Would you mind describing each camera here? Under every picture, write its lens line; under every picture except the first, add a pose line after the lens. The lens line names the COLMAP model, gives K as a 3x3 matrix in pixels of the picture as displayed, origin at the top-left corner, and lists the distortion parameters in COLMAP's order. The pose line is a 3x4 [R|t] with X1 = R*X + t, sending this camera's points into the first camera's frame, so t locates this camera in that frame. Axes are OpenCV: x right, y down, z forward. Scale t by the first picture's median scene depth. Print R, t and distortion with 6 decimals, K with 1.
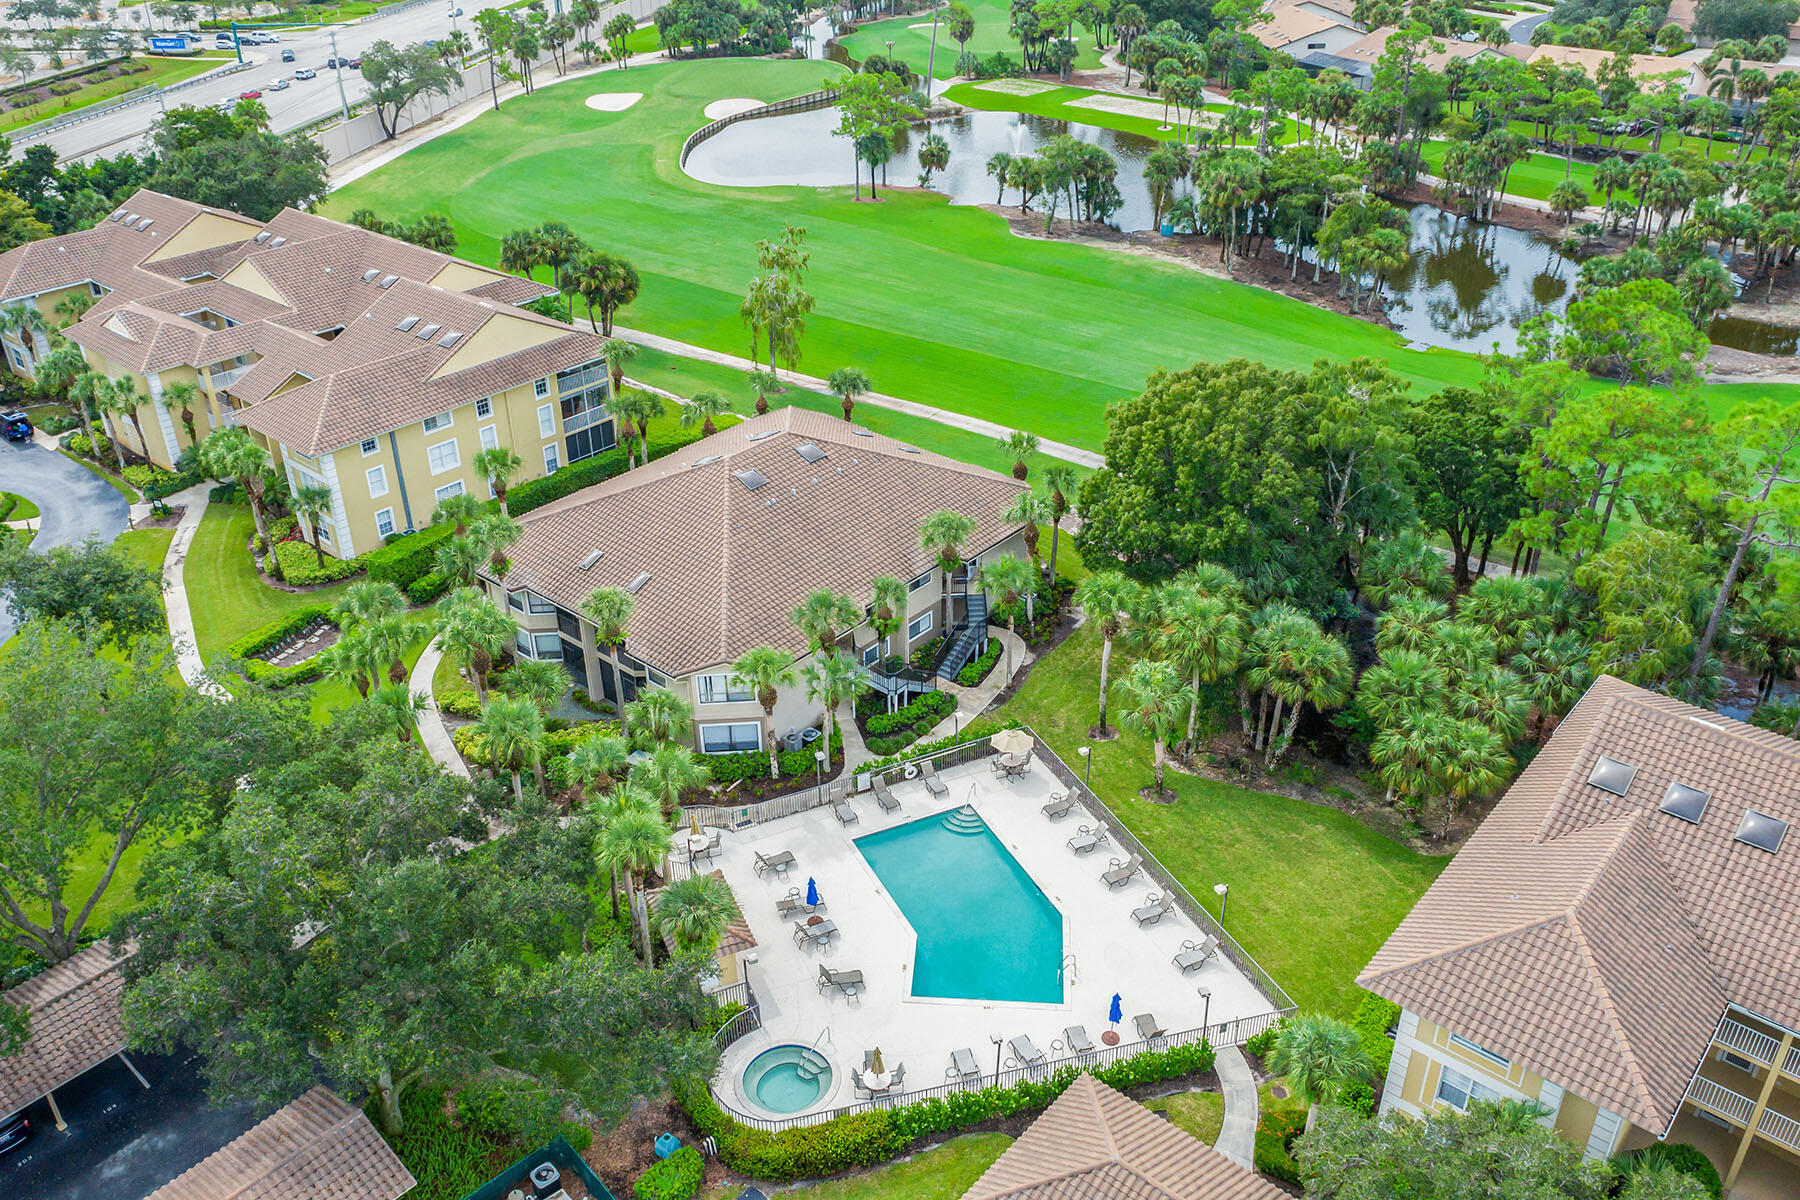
lens RADIAL K [[1432.3, 0, 900.0], [0, 1432.3, 600.0], [0, 0, 1]] dist [-0.021504, 0.006045]
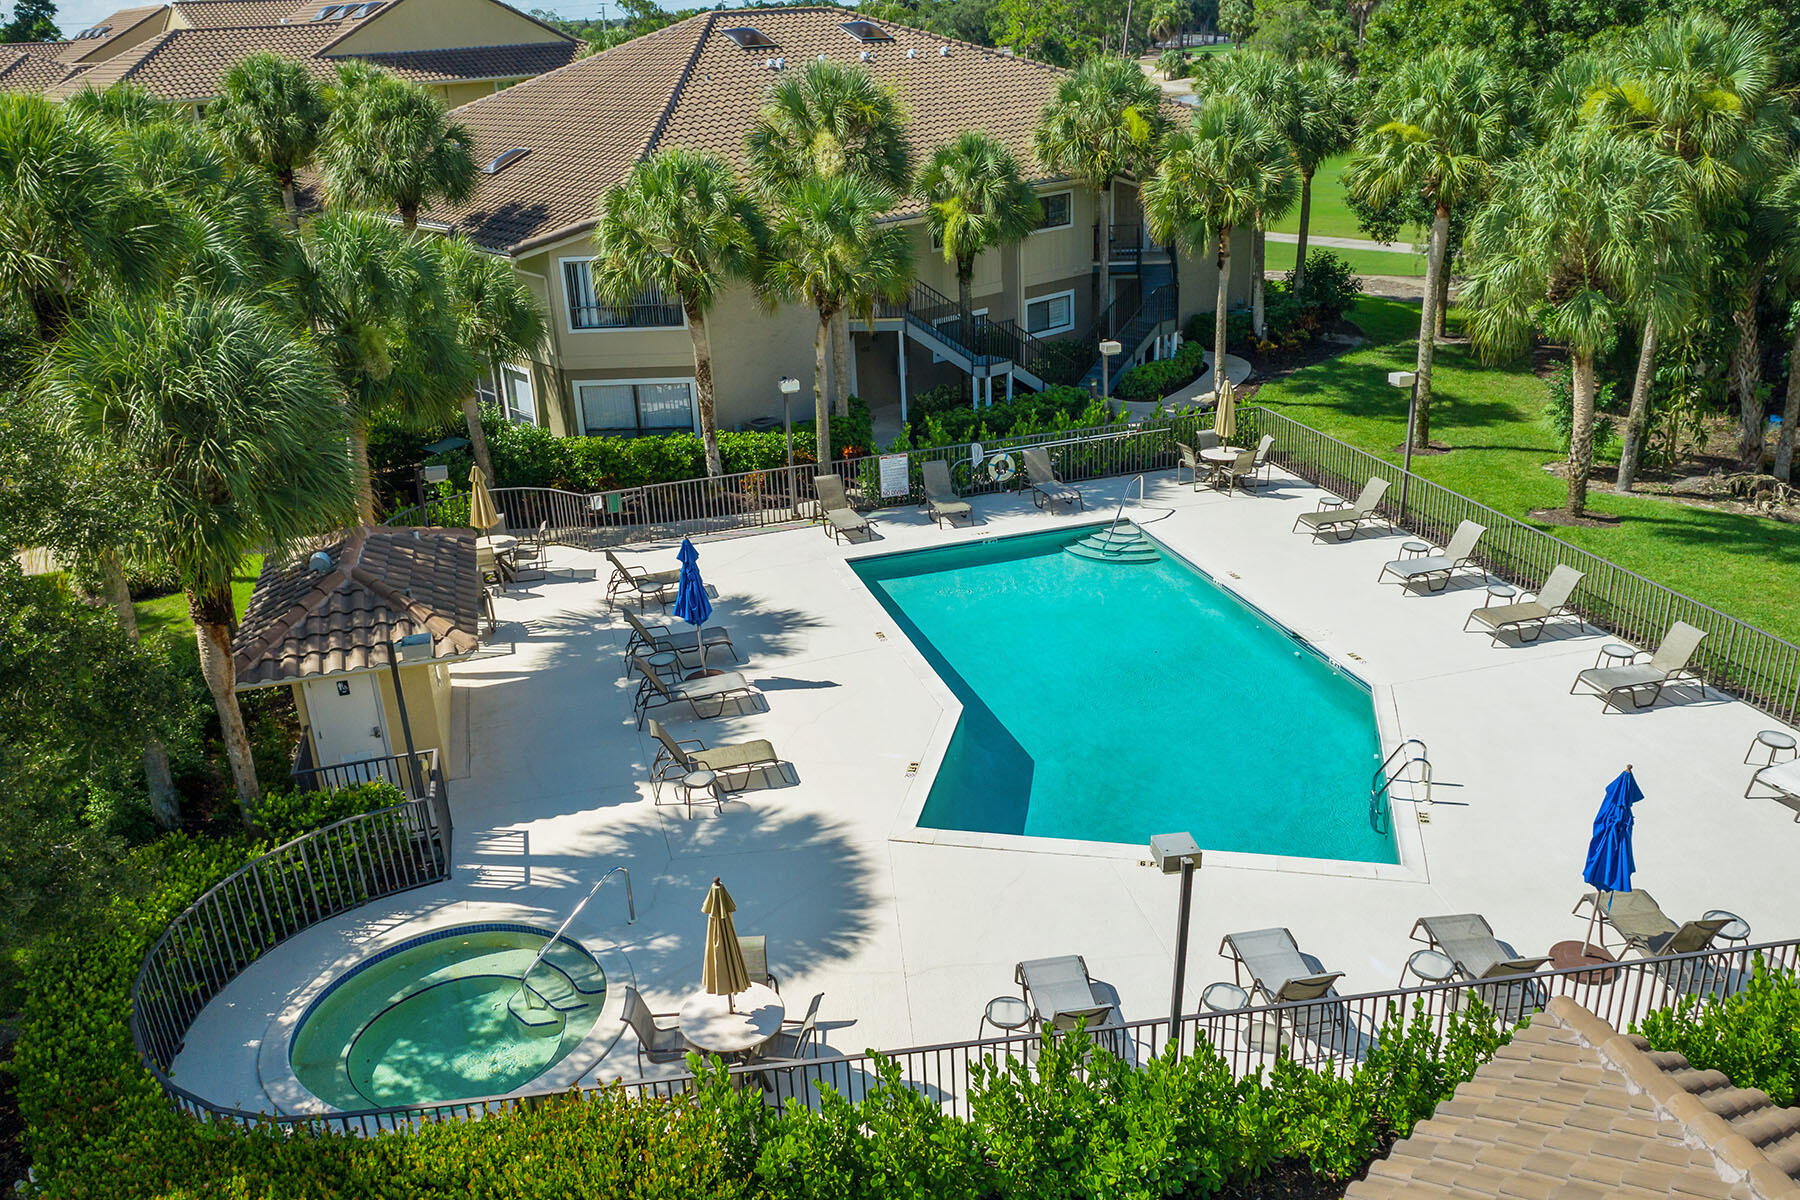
lens RADIAL K [[1432.3, 0, 900.0], [0, 1432.3, 600.0], [0, 0, 1]] dist [-0.021504, 0.006045]
pose [[0.990688, 0.023618, -0.134089, 0.036292], [-0.039350, 0.992479, -0.115914, 0.206064], [0.130343, 0.120111, 0.984167, 0.521530]]
